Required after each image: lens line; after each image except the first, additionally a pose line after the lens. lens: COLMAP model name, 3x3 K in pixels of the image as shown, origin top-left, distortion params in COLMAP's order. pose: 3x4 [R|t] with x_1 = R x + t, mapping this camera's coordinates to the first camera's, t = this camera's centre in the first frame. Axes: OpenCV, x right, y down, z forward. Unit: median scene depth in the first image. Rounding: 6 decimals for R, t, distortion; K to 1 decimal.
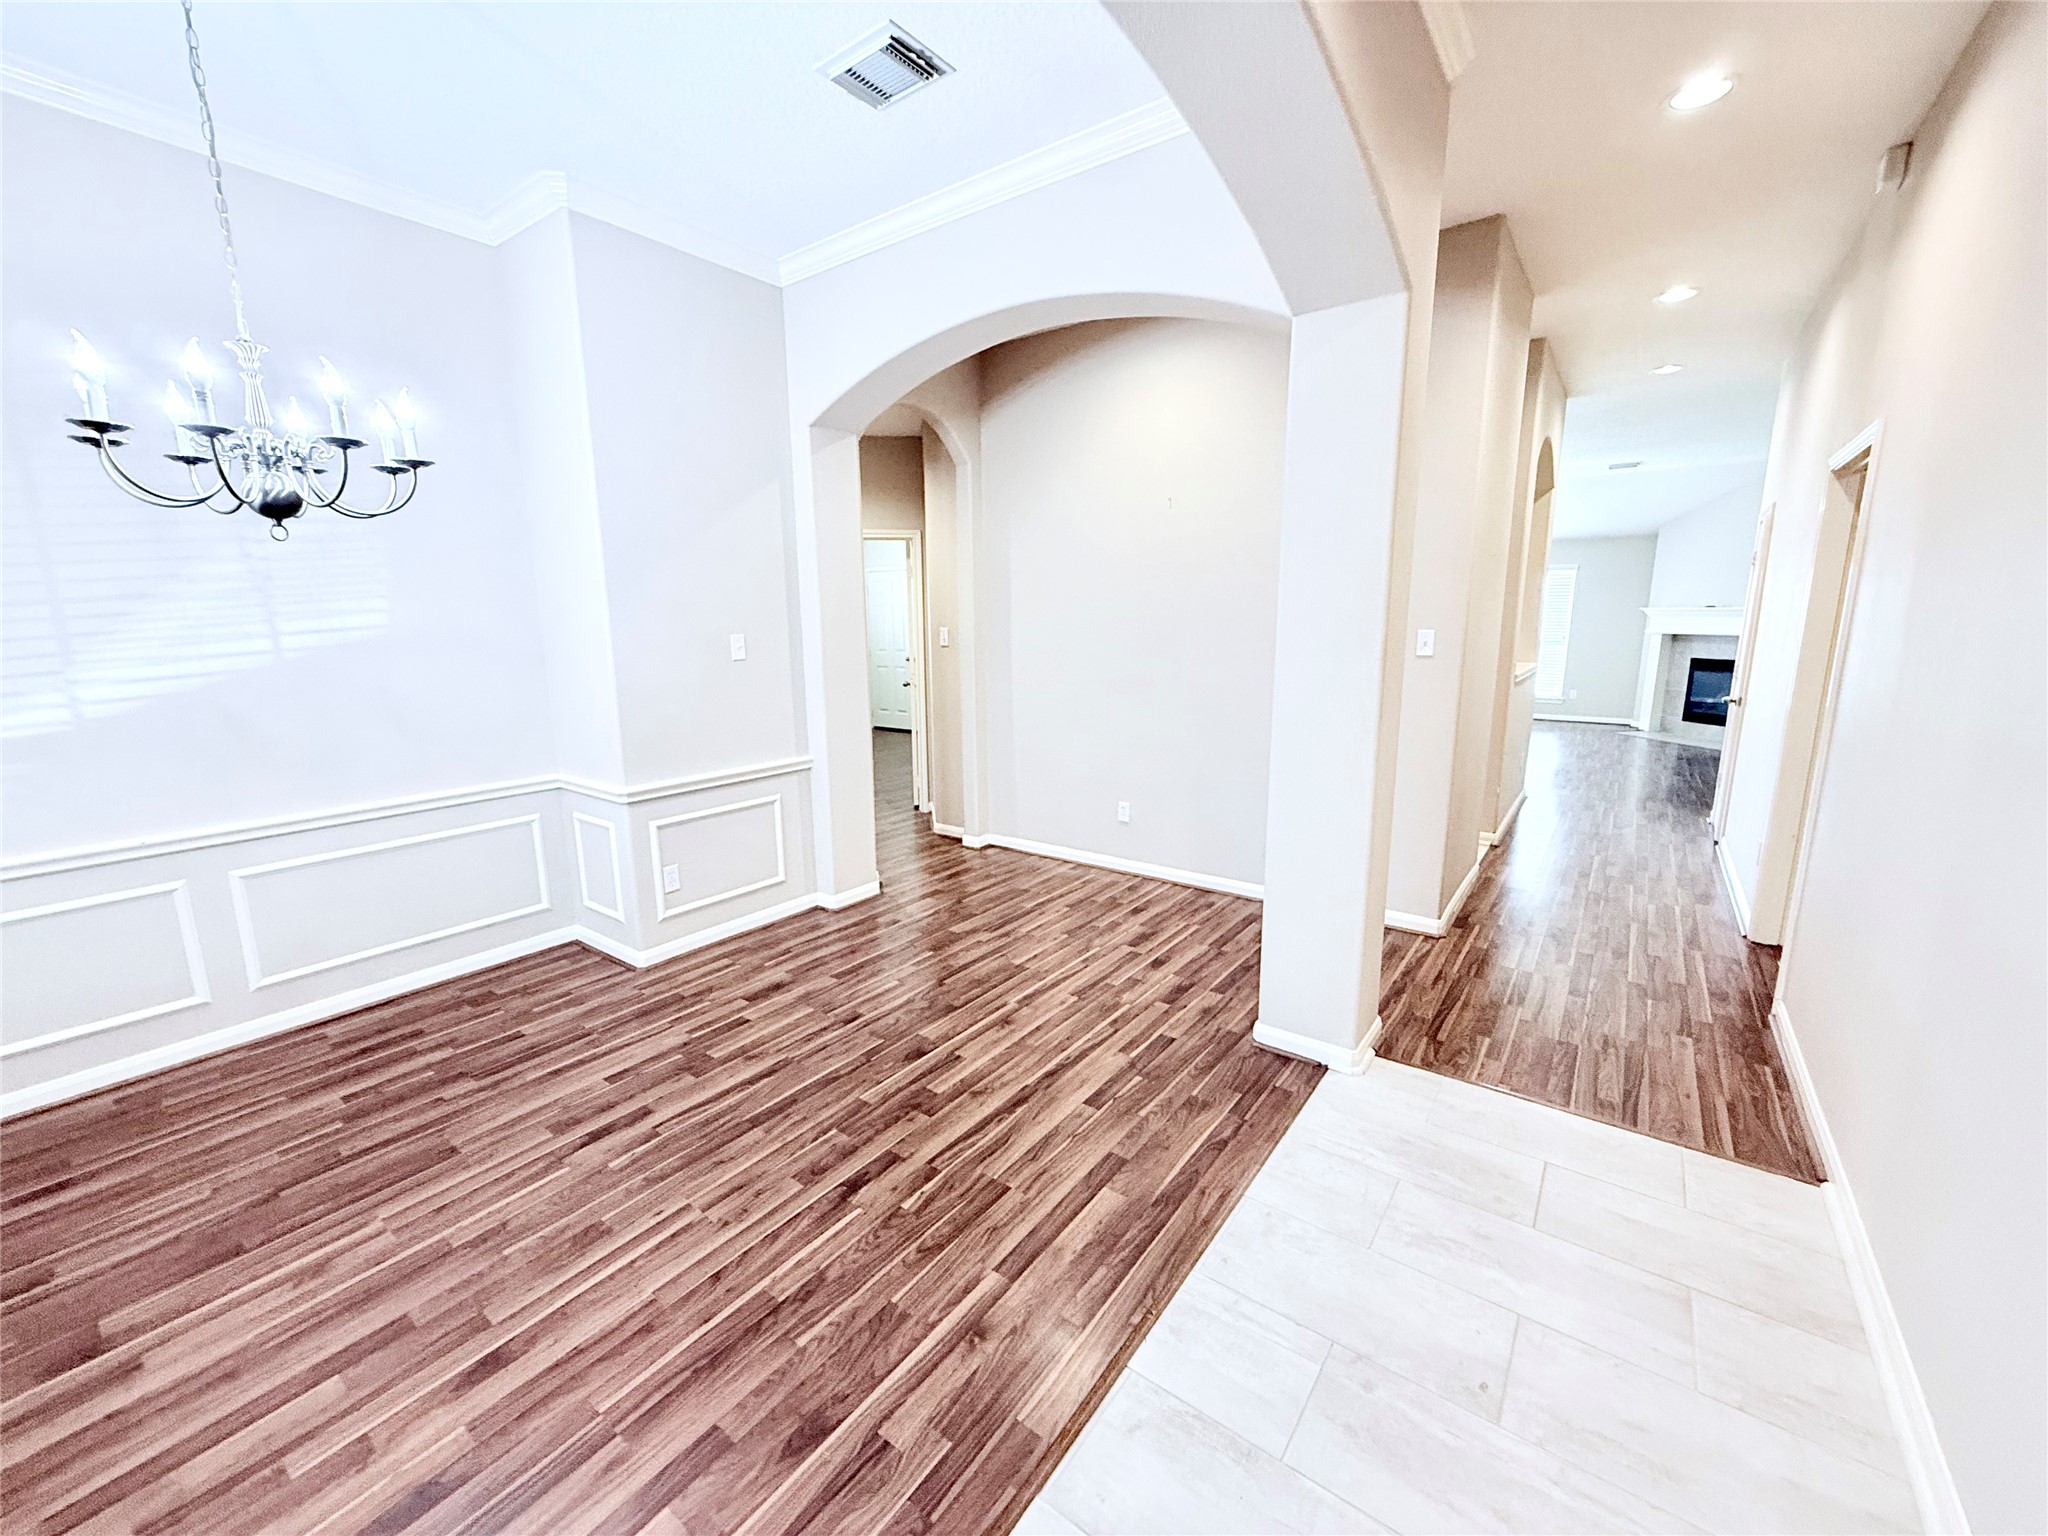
lens RADIAL K [[818.2, 0, 1021.3], [0, 818.2, 766.2], [0, 0, 1]] dist [0.002739, 0.000150]
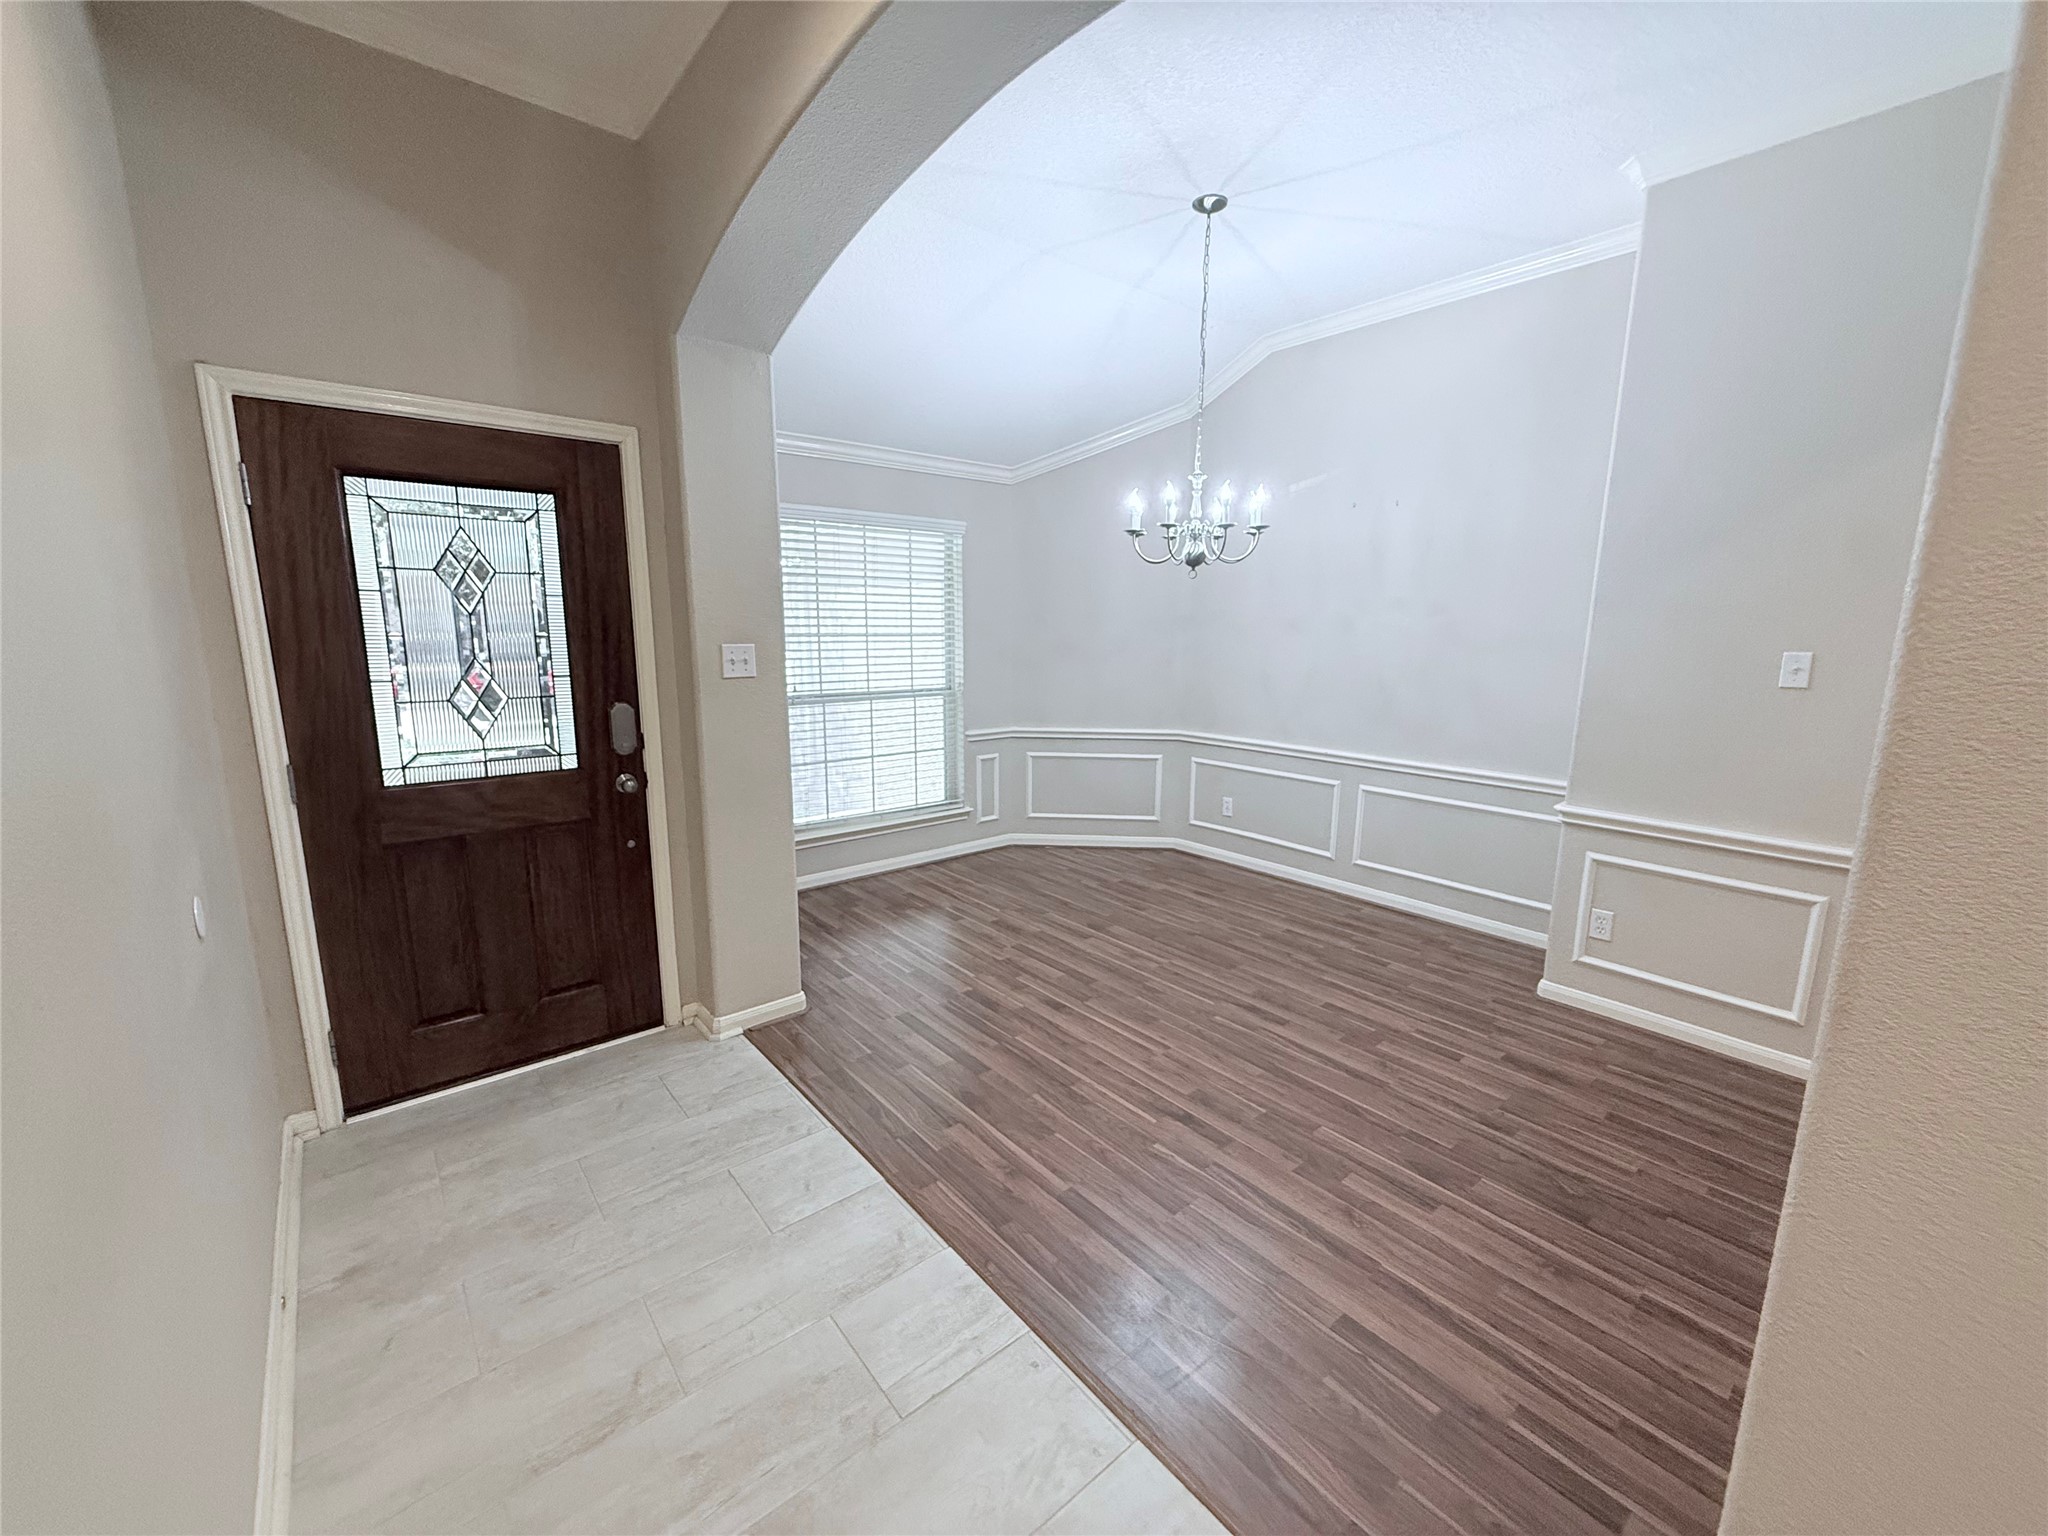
lens RADIAL K [[818.2, 0, 1021.3], [0, 818.2, 766.2], [0, 0, 1]] dist [0.002739, 0.000150]
pose [[-0.232476, 0.178581, -0.956067, 0.689879], [-0.183572, 0.957274, 0.223443, -0.140408], [0.955121, 0.227452, -0.189761, 0.714318]]
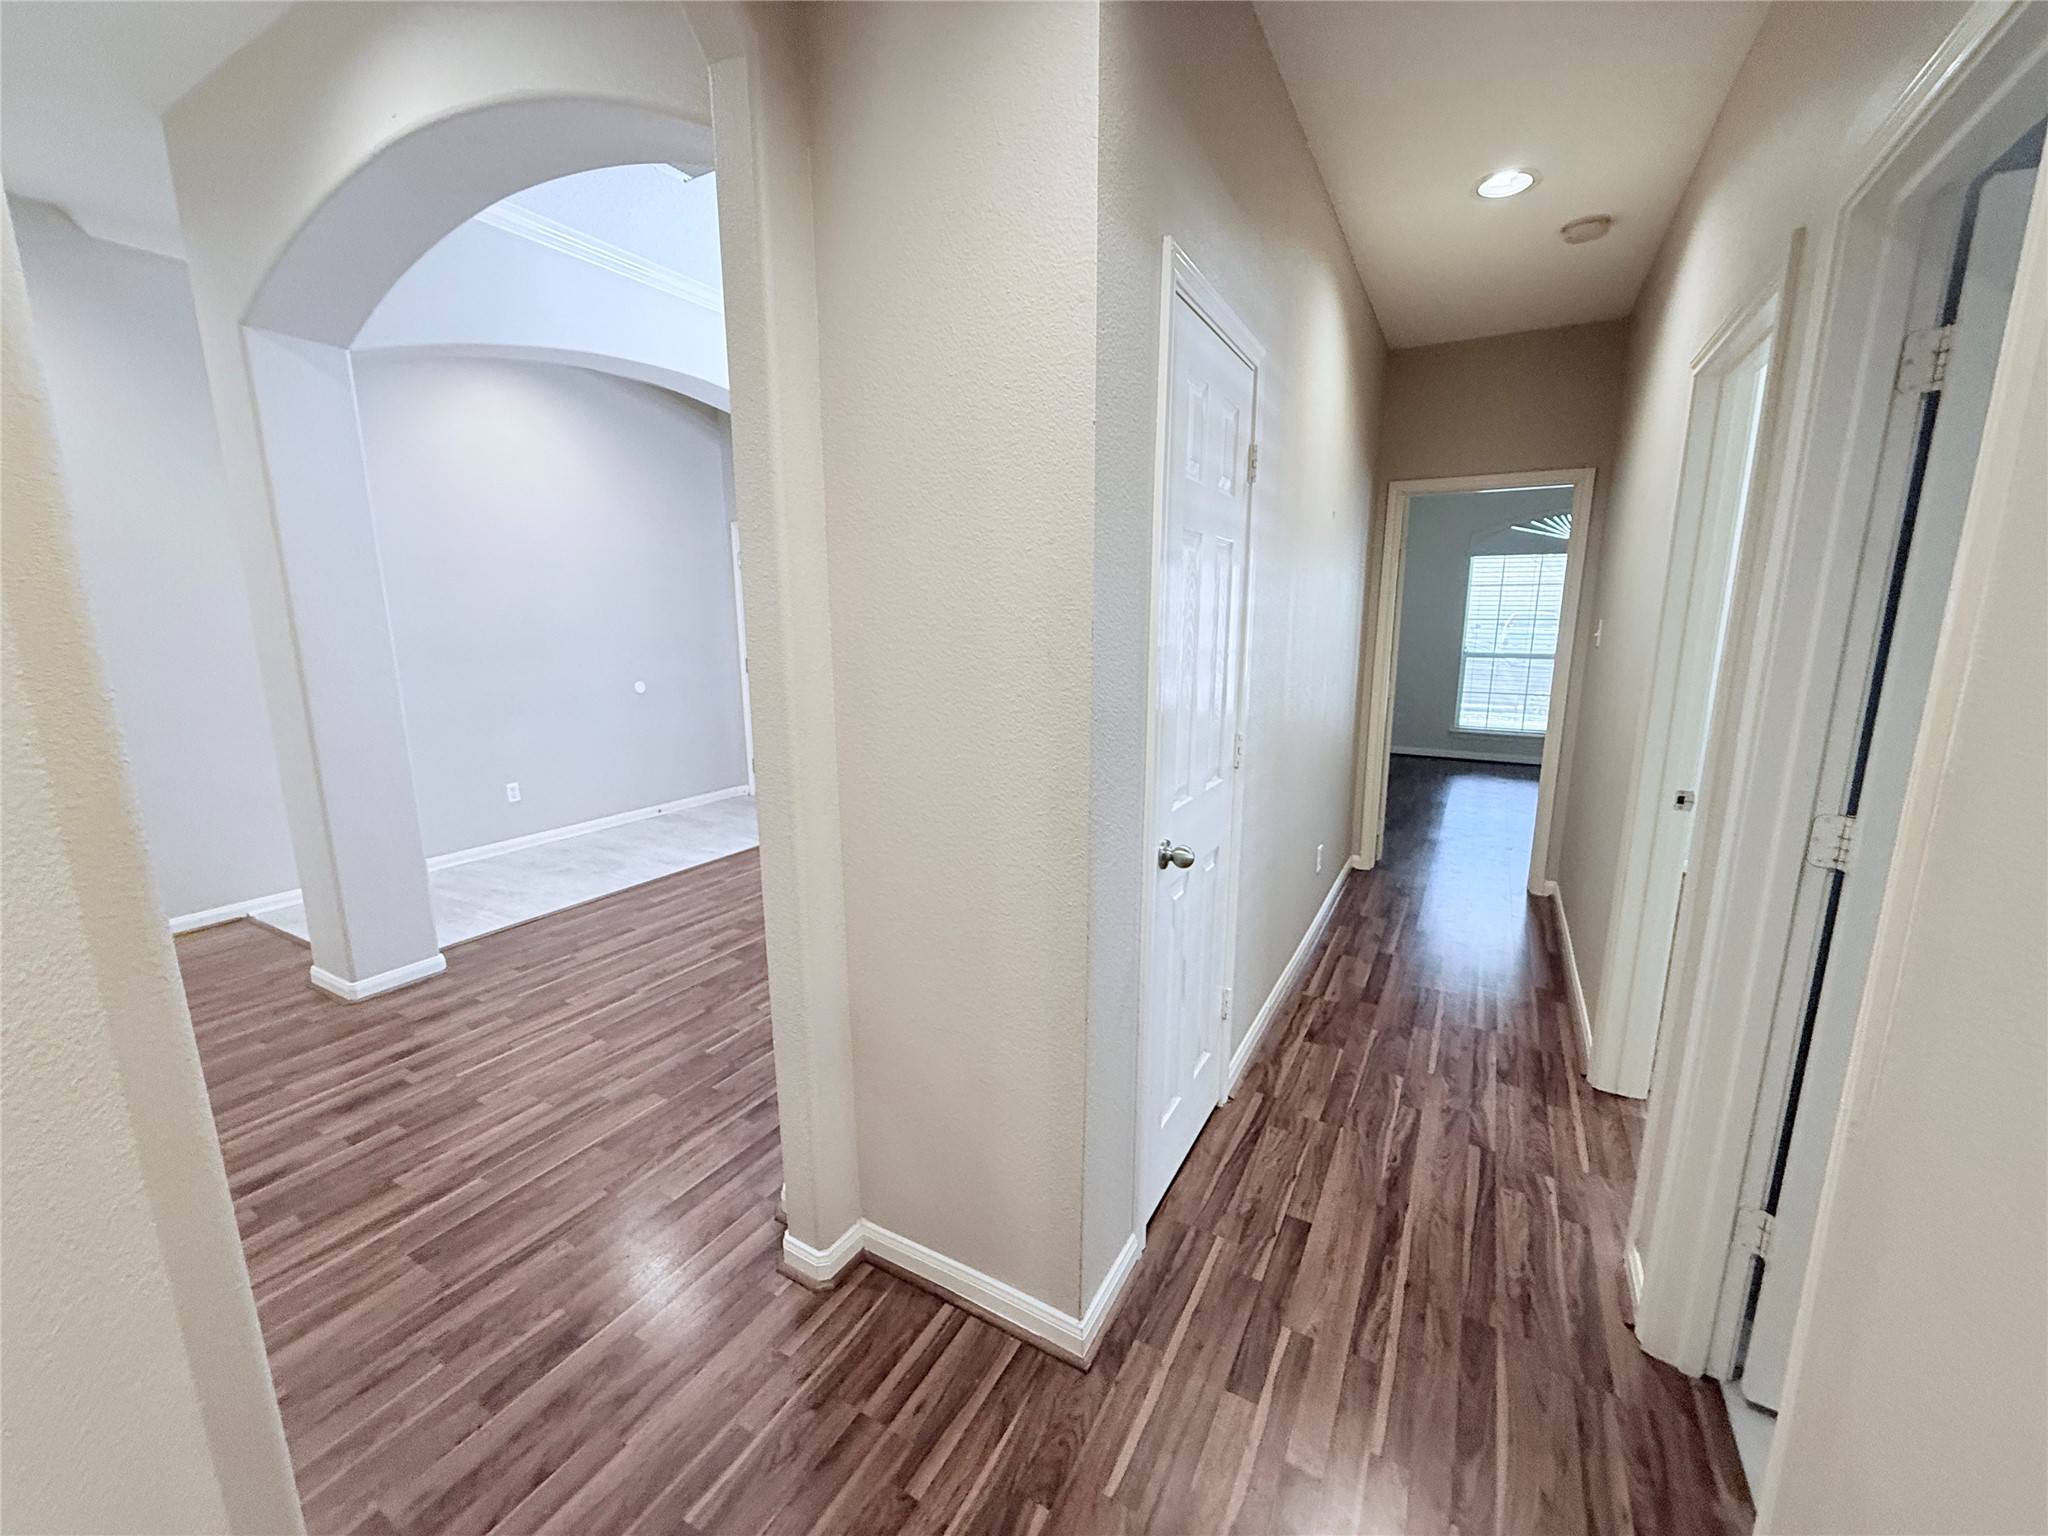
lens RADIAL K [[818.2, 0, 1021.3], [0, 818.2, 766.2], [0, 0, 1]] dist [0.002739, 0.000150]
pose [[-0.992326, 0.030174, -0.119914, -0.424127], [-0.015564, 0.931577, 0.363212, -0.395073], [0.122669, 0.362291, -0.923958, 2.218579]]
